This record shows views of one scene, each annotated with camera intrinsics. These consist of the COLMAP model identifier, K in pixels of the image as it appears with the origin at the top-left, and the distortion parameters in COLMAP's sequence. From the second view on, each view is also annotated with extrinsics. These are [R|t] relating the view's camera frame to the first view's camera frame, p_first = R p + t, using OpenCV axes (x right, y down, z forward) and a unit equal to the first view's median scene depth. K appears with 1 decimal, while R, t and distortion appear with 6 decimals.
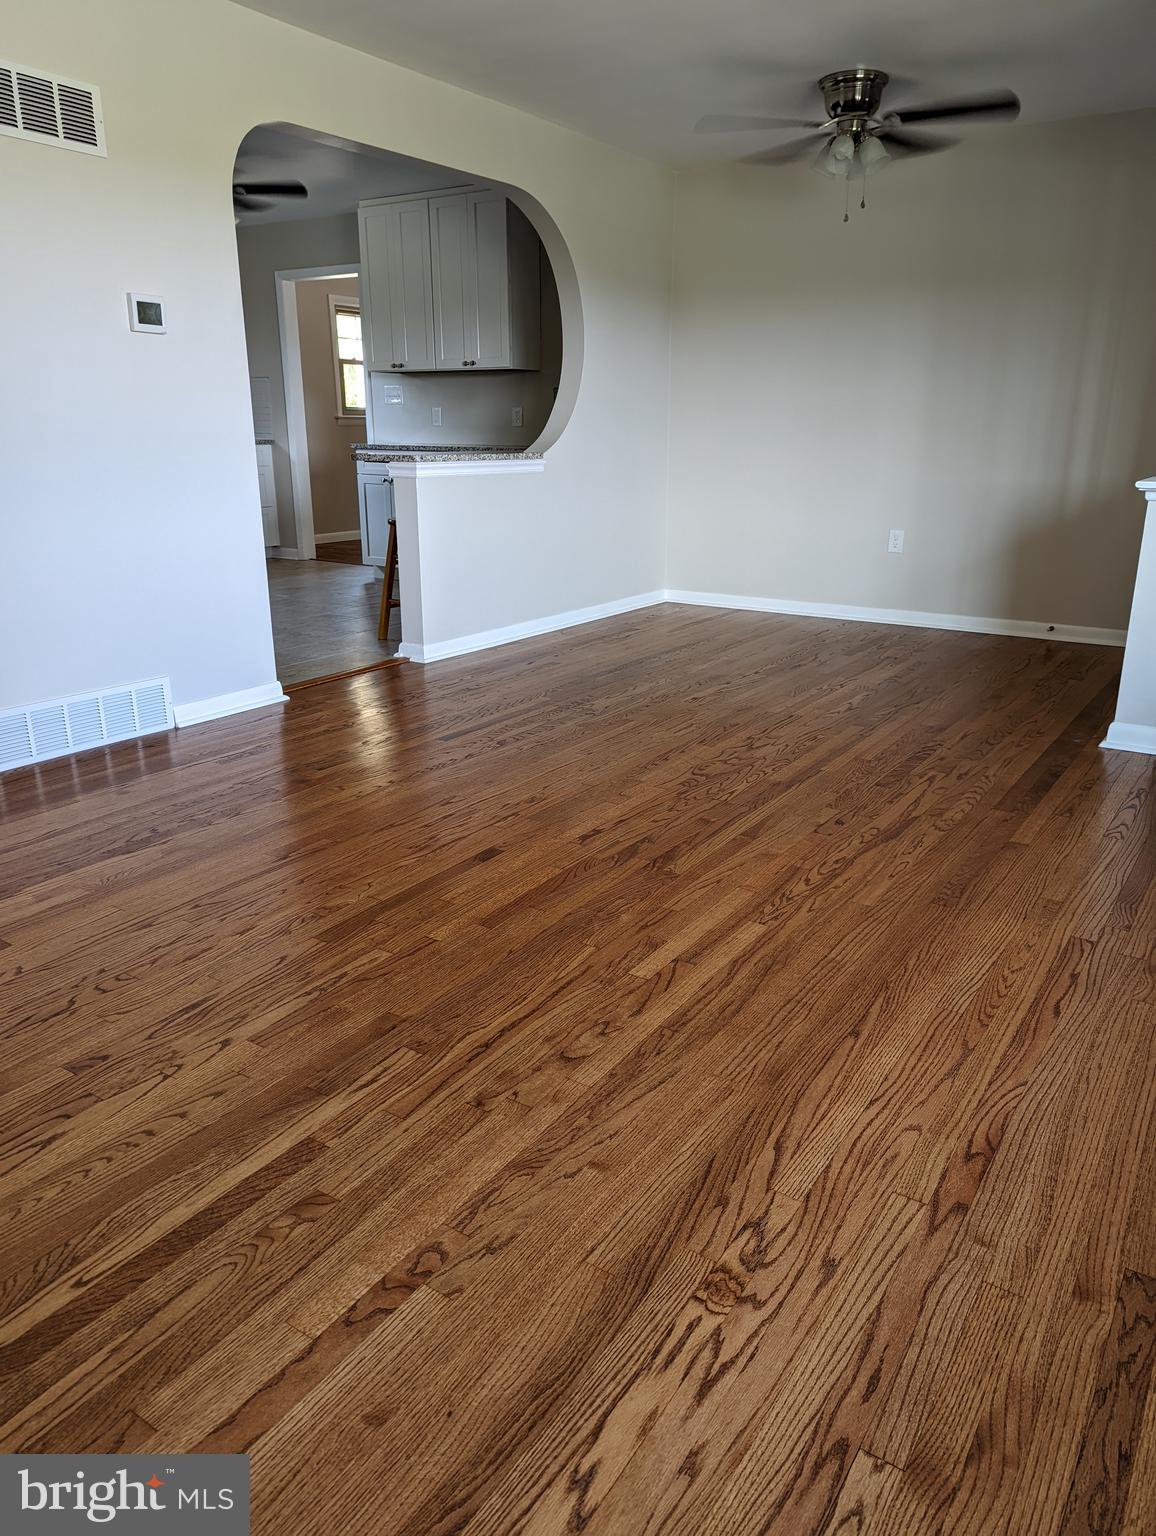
lens RADIAL K [[1069.9, 0, 575.4], [0, 1069.9, 768.5], [0, 0, 1]] dist [0.066141, -0.062401]
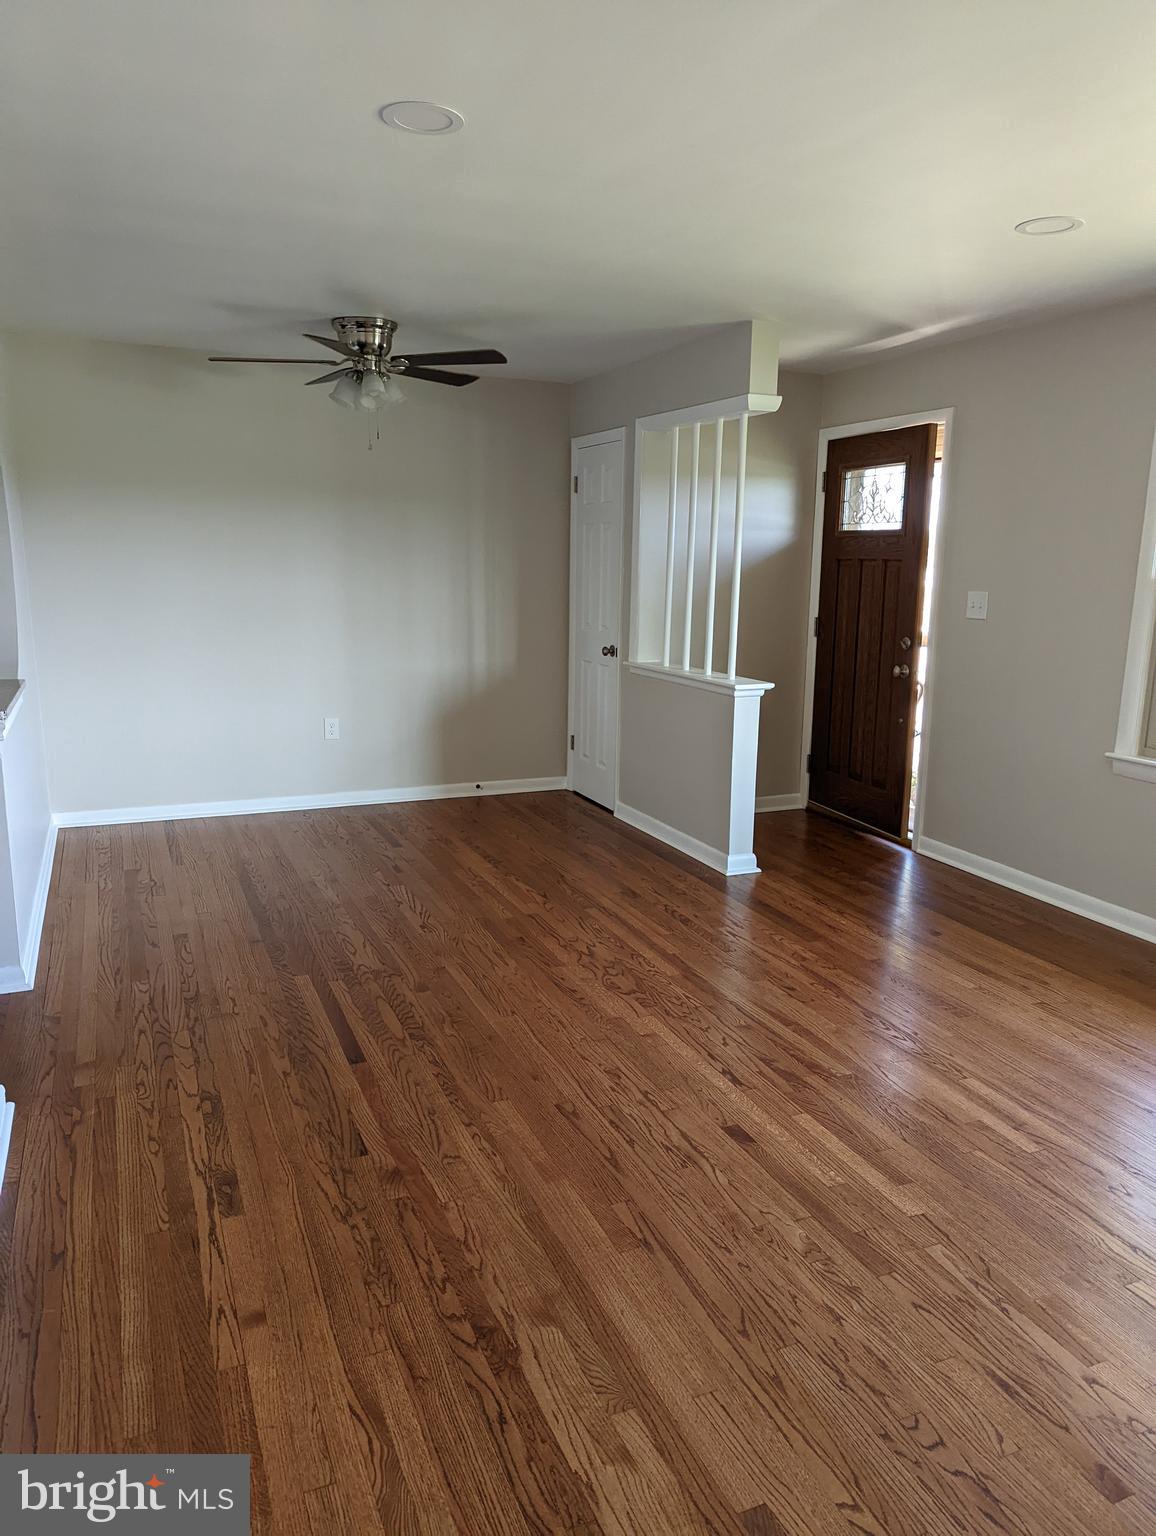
lens RADIAL K [[1093.7, 0, 578.0], [0, 1093.7, 768.0], [0, 0, 1]] dist [0.065334, -0.074849]
pose [[0.539954, -0.158137, 0.826706, -0.716857], [0.244108, 0.969400, 0.025996, -0.232670], [-0.805519, 0.187769, 0.562034, 0.377989]]
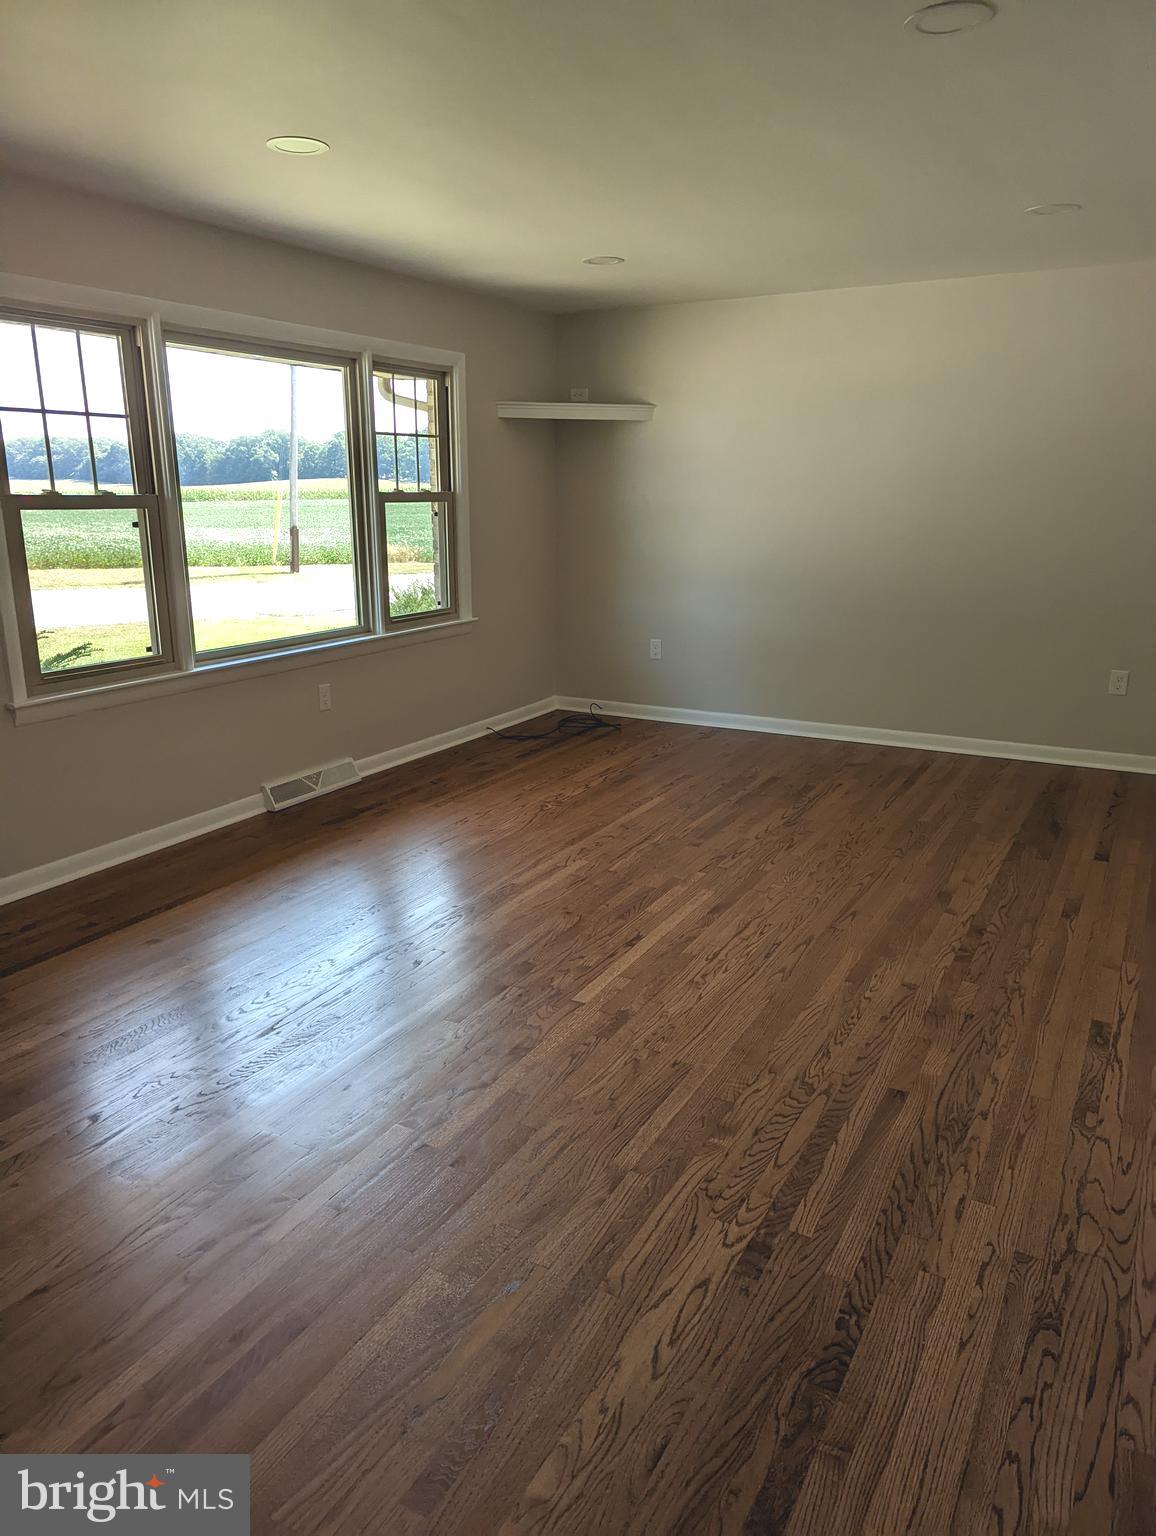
lens RADIAL K [[1069.9, 0, 575.4], [0, 1069.9, 768.5], [0, 0, 1]] dist [0.066141, -0.062401]
pose [[-0.995816, 0.017110, -0.089760, 0.147612], [-0.034239, 0.840874, 0.540147, -0.598056], [0.084719, 0.540961, -0.836770, 1.521391]]
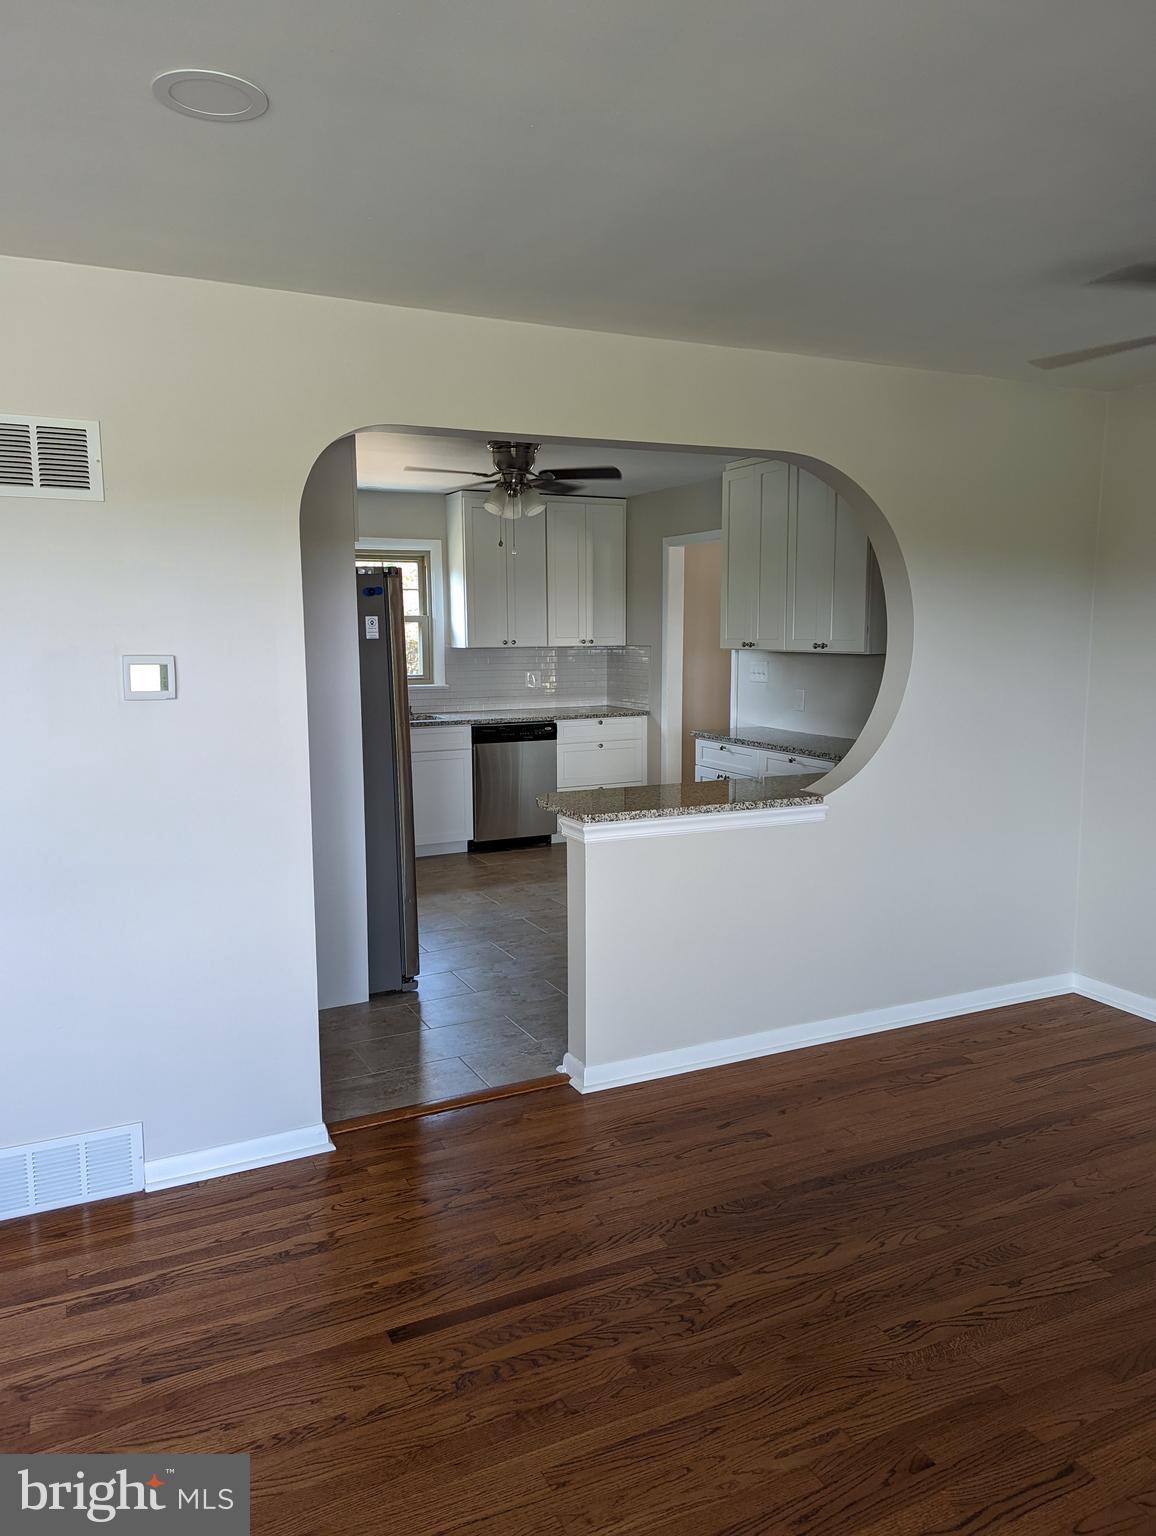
lens RADIAL K [[1069.9, 0, 575.4], [0, 1069.9, 768.5], [0, 0, 1]] dist [0.066141, -0.062401]
pose [[0.864876, 0.059383, -0.498461, 0.265265], [-0.145442, 0.980030, -0.135601, -0.287856], [0.480454, 0.189775, 0.856241, 0.482282]]
